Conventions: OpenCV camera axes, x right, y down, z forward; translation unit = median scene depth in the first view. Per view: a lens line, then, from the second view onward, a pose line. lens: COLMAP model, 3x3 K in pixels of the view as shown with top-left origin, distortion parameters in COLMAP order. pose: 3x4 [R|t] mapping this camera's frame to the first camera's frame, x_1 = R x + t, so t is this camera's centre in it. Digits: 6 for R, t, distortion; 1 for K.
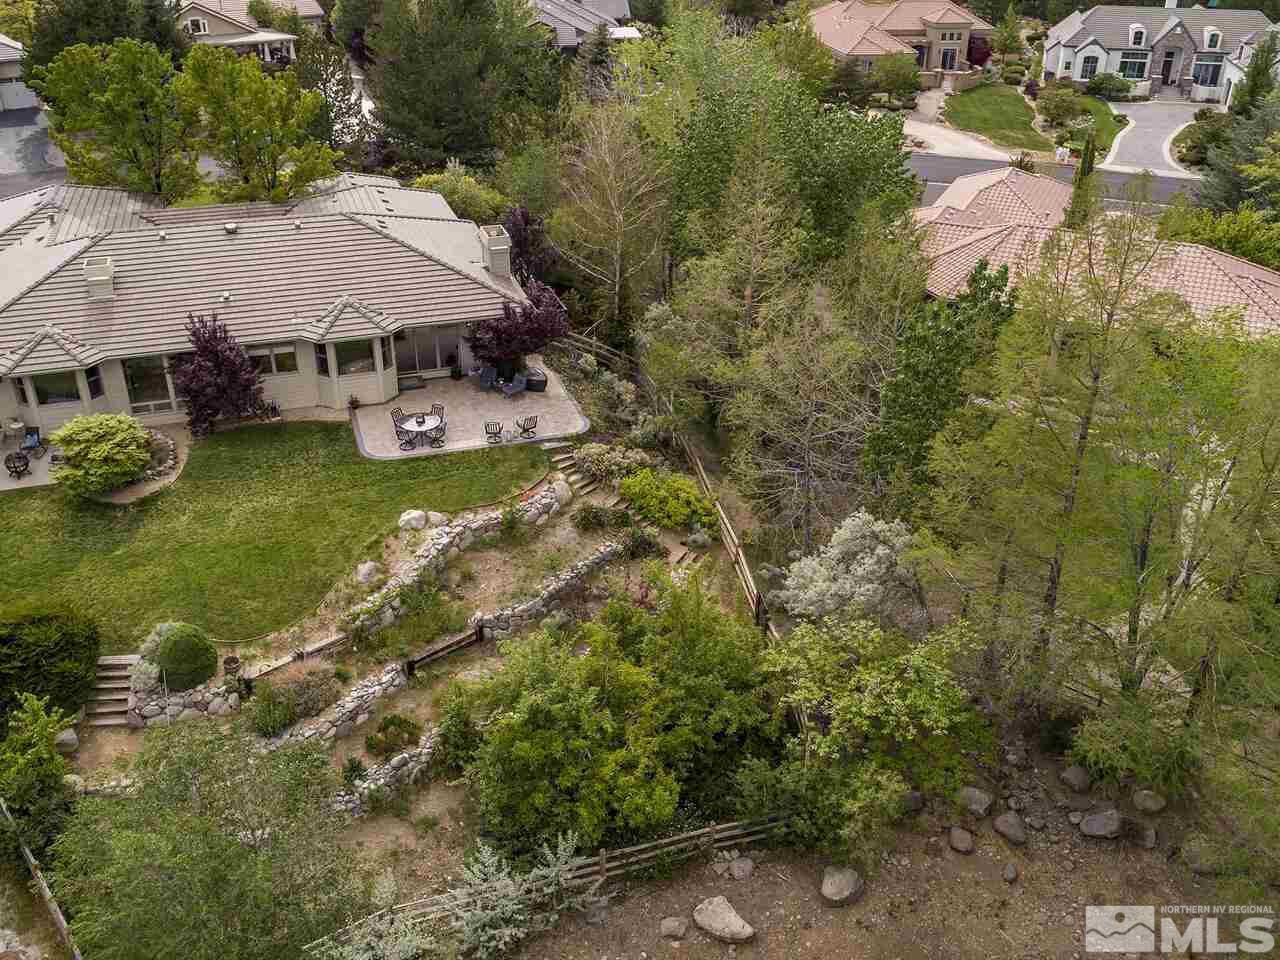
lens RADIAL K [[1153.6, 0, 640.0], [0, 1153.6, 480.0], [0, 0, 1]] dist [-0.005149, -0.000827]
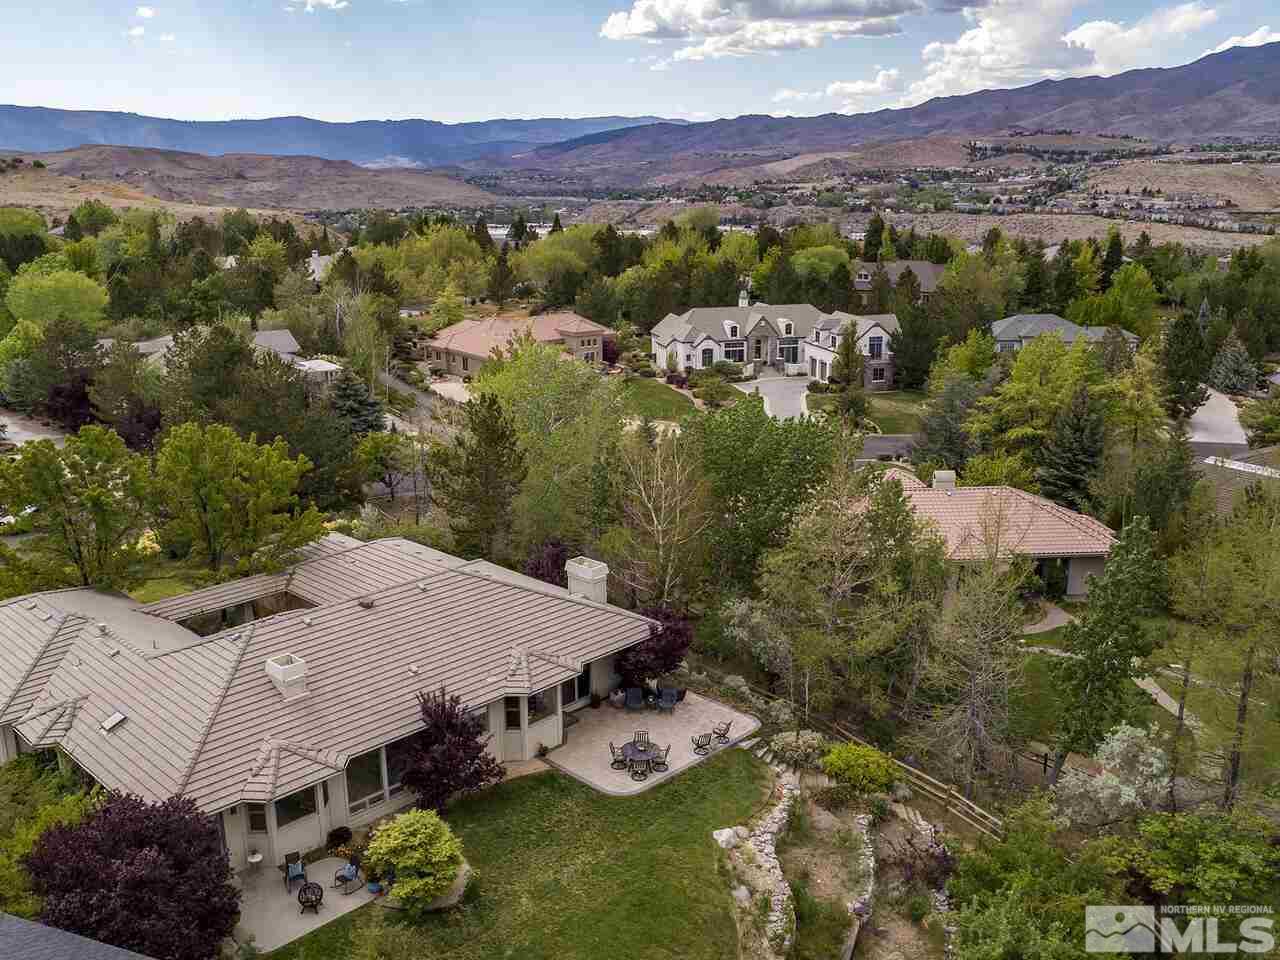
lens RADIAL K [[1153.6, 0, 640.0], [0, 1153.6, 480.0], [0, 0, 1]] dist [-0.005149, -0.000827]
pose [[0.890139, -0.131379, 0.436339, -0.598766], [0.232181, 0.954683, -0.186205, -0.087535], [-0.392102, 0.267058, 0.880305, 0.025636]]
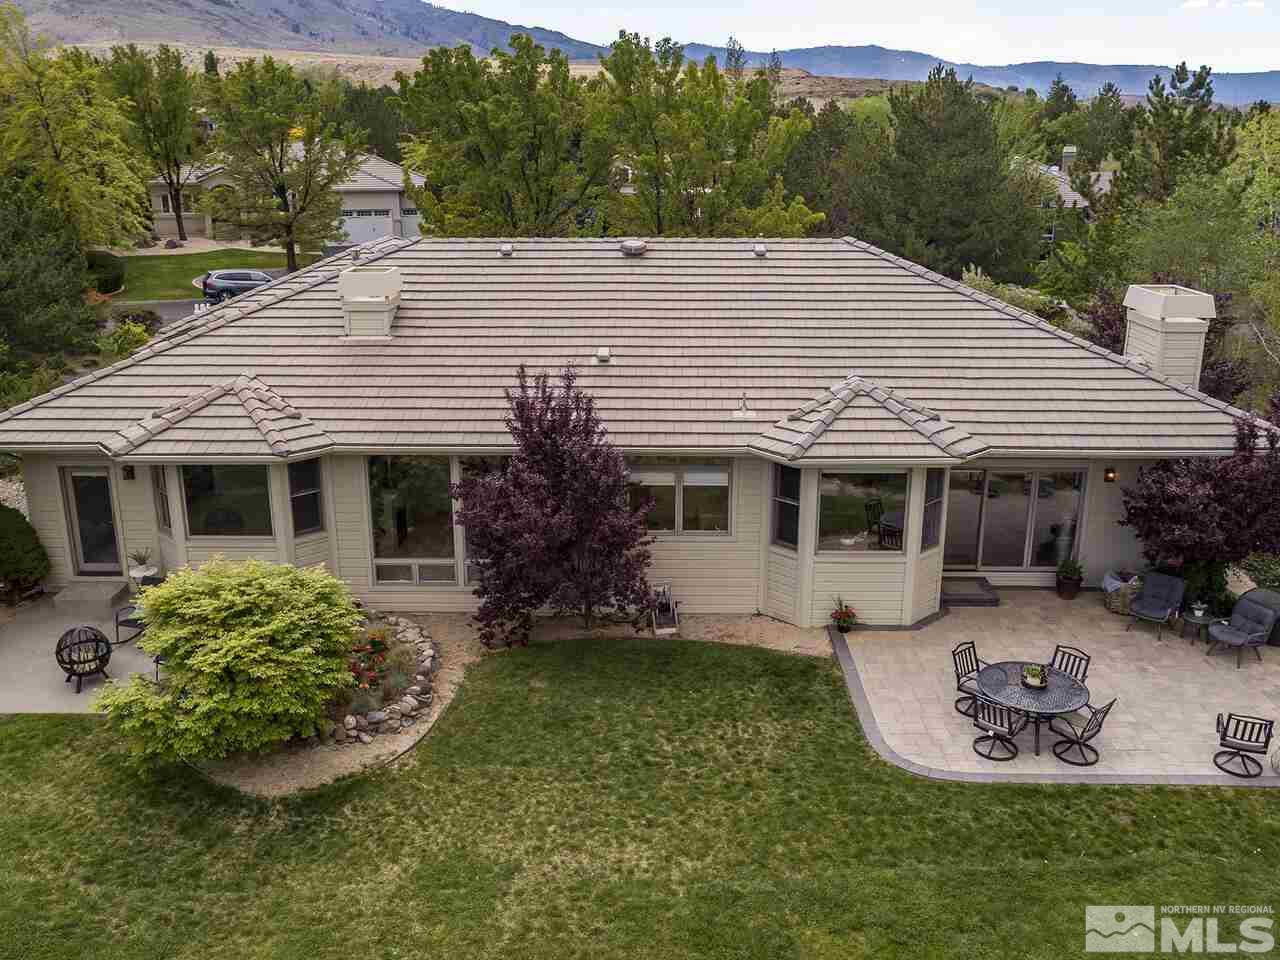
lens RADIAL K [[1153.6, 0, 640.0], [0, 1153.6, 480.0], [0, 0, 1]] dist [-0.005149, -0.000827]
pose [[0.945584, 0.086710, -0.313611, -0.196037], [-0.151382, 0.970407, -0.188132, -0.025179], [0.288017, 0.225370, 0.930728, 0.586111]]
